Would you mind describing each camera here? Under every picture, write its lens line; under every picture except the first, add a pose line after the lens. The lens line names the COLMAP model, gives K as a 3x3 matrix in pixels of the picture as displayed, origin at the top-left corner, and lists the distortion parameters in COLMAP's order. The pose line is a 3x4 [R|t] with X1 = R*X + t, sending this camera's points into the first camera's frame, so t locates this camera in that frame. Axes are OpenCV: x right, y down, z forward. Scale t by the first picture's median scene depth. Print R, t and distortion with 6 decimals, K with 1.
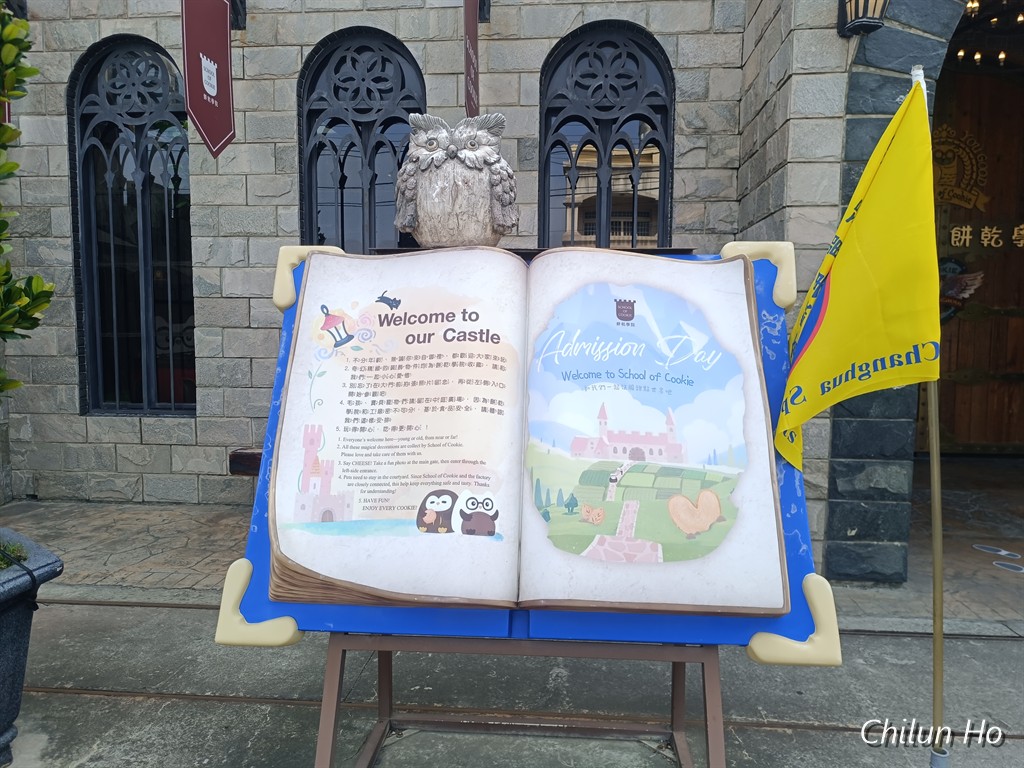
lens RADIAL K [[680.3, 0, 518.2], [0, 680.3, 375.0], [0, 0, 1]] dist [0.045018, -0.053046]
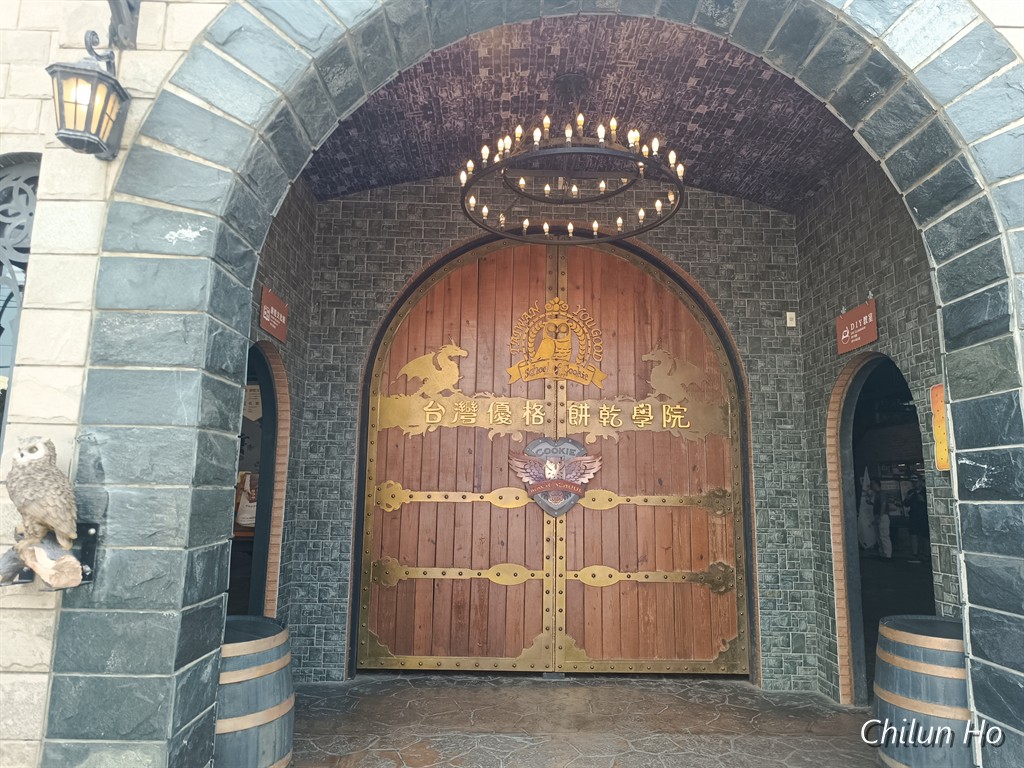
lens RADIAL K [[680.3, 0, 518.2], [0, 680.3, 375.0], [0, 0, 1]] dist [0.045018, -0.053046]
pose [[0.993108, 0.029654, 0.113390, 0.830635], [-0.000824, 0.969206, -0.246248, -0.055831], [-0.117200, 0.244458, 0.962551, 0.234437]]
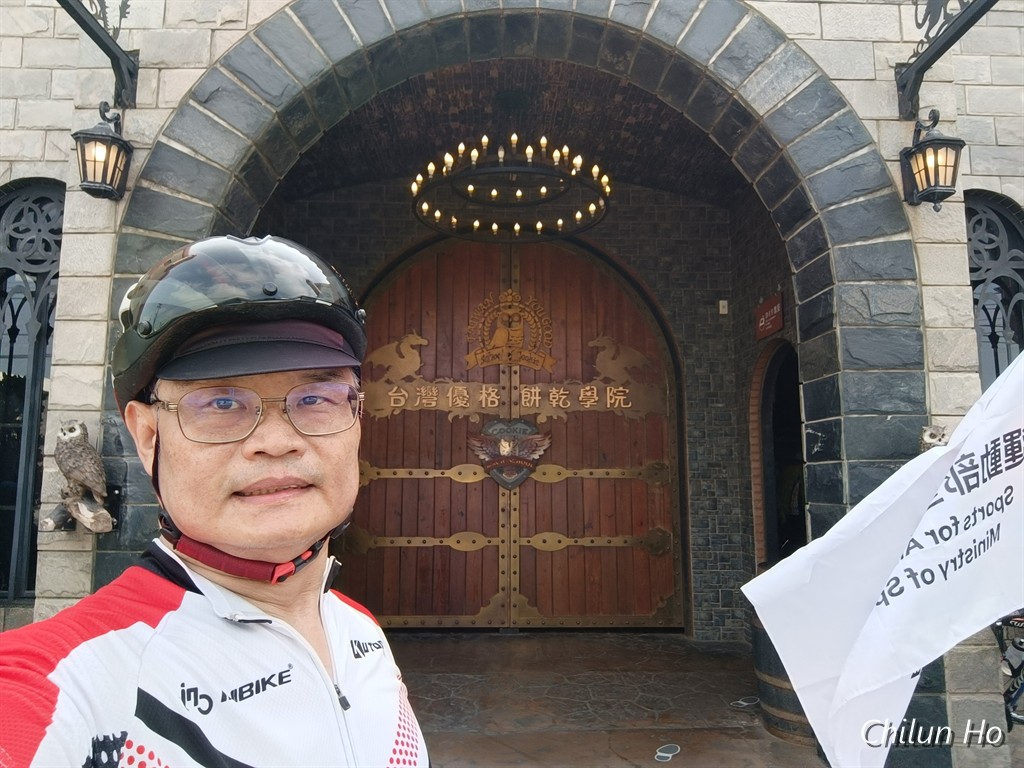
lens RADIAL K [[722.7, 0, 512.0], [0, 722.7, 384.0], [0, 0, 1]] dist [0.106233, -0.240067]
pose [[0.992730, 0.011935, 0.119772, 0.886087], [0.013225, 0.978231, -0.207096, -0.006708], [-0.119637, 0.207174, 0.970961, -0.031901]]
